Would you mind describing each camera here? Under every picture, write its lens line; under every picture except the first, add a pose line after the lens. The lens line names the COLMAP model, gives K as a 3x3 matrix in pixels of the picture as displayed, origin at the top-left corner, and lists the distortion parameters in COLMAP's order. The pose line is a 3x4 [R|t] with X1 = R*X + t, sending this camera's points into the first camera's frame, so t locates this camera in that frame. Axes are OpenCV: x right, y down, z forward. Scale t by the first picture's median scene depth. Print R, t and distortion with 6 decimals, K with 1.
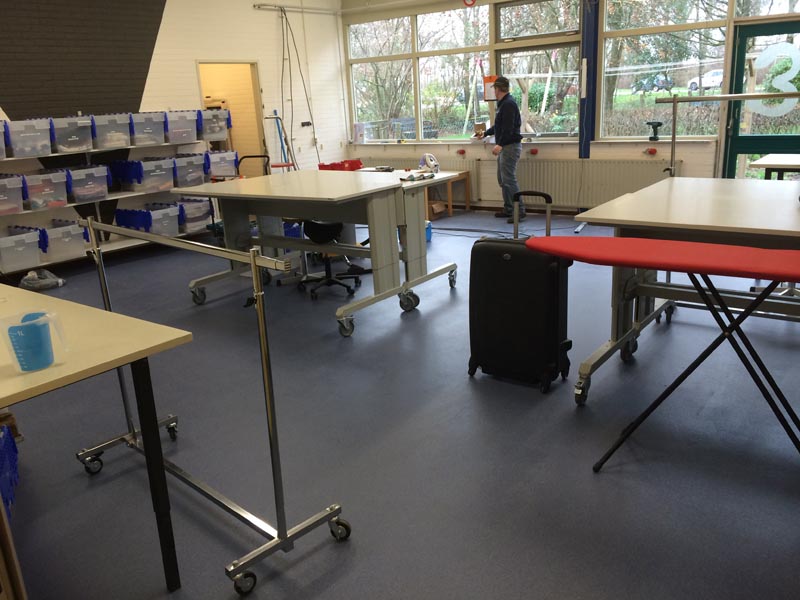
lens RADIAL K [[684.4, 0, 395.9], [0, 684.4, 296.6], [0, 0, 1]] dist [0.093888, -0.130246]
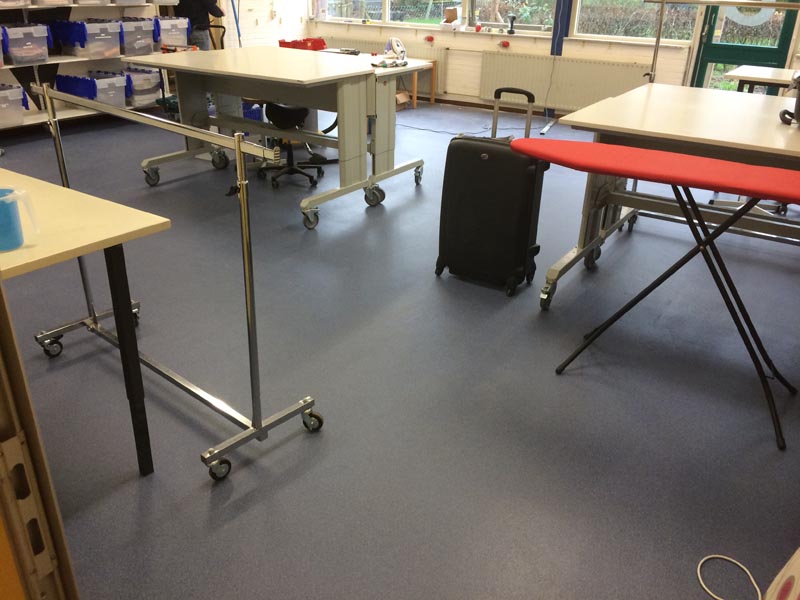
lens RADIAL K [[684.4, 0, 395.9], [0, 684.4, 296.6], [0, 0, 1]] dist [0.093888, -0.130246]
pose [[0.995540, 0.045580, 0.082593, -0.019144], [-0.057788, 0.986685, 0.152031, -0.001748], [-0.074563, -0.156126, 0.984919, 0.008534]]
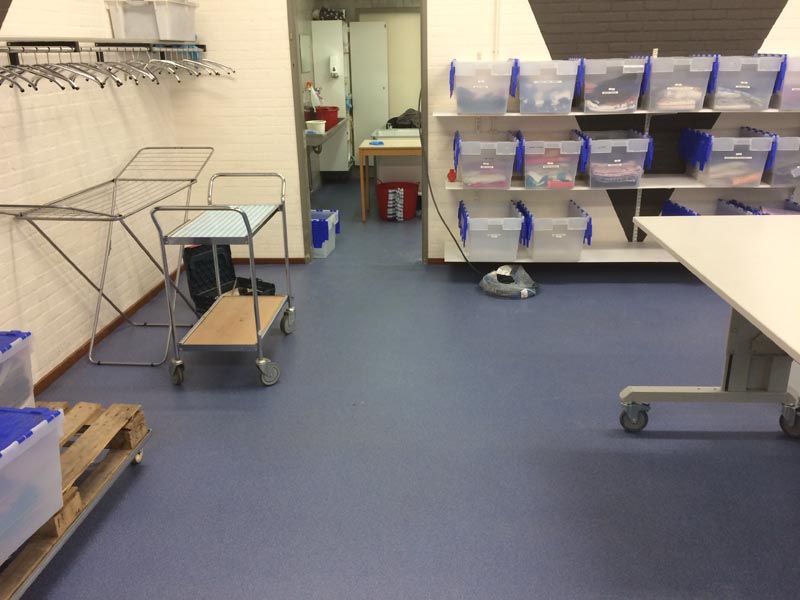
lens RADIAL K [[684.4, 0, 395.9], [0, 684.4, 296.6], [0, 0, 1]] dist [0.093888, -0.130246]
pose [[0.566634, 0.315469, -0.761187, -0.013258], [-0.247263, 0.946330, 0.208135, -0.126915], [0.785994, 0.070277, 0.614226, 0.437417]]
